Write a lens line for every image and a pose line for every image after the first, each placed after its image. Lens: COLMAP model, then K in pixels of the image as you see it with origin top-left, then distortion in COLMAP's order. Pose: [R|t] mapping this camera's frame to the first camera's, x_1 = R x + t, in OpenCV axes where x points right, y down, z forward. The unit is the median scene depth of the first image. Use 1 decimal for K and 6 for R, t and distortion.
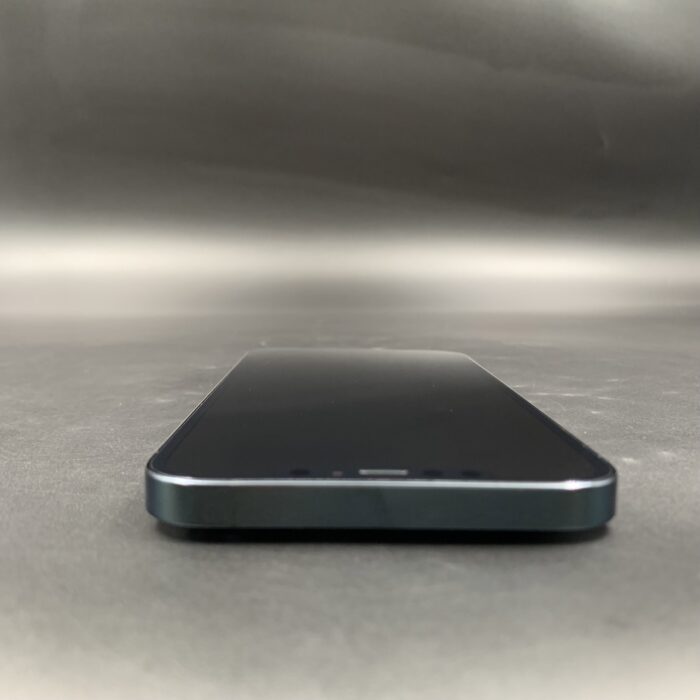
lens RADIAL K [[897.7, 0, 346.9], [0, 897.7, 342.6], [0, 0, 1]] dist [0.021739, 0.000000]
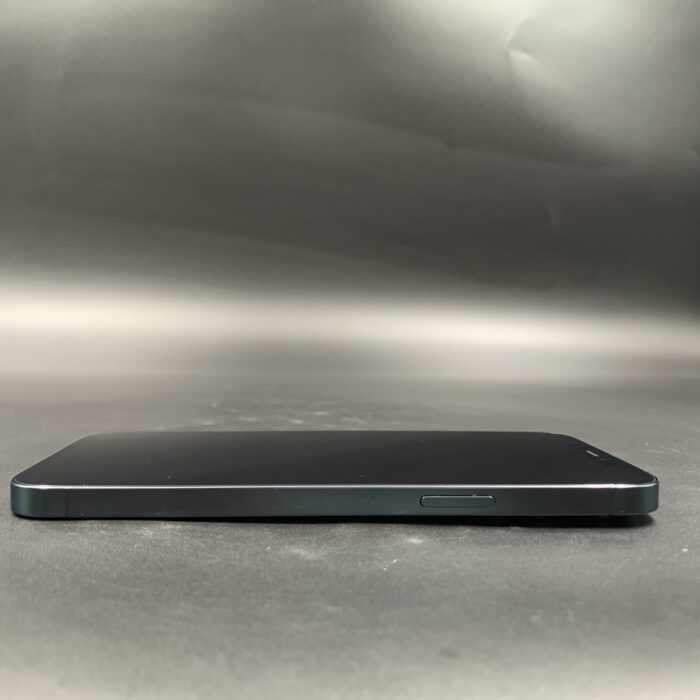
lens RADIAL K [[897.7, 0, 345.2], [0, 897.7, 345.9], [0, 0, 1]] dist [0.021739, 0.000000]
pose [[0.999318, 0.024666, 0.027462, 0.090890], [-0.022991, 0.997950, -0.059725, -0.027216], [-0.028879, 0.059053, 0.997837, -0.204585]]
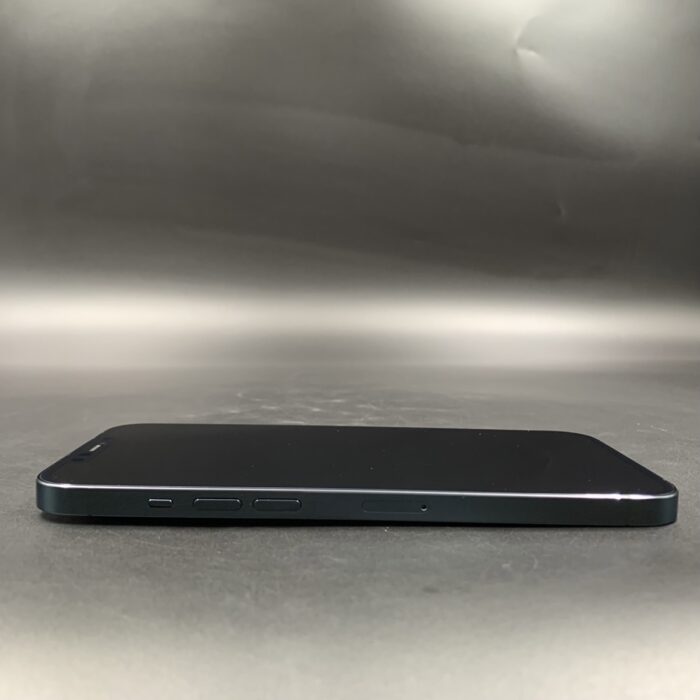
lens RADIAL K [[897.7, 0, 348.5], [0, 897.7, 350.0], [0, 0, 1]] dist [0.021739, 0.000000]
pose [[0.999971, 0.006296, 0.004268, 0.121449], [-0.006110, 0.999086, -0.042297, -0.027611], [-0.004530, 0.042269, 0.999096, -0.449666]]
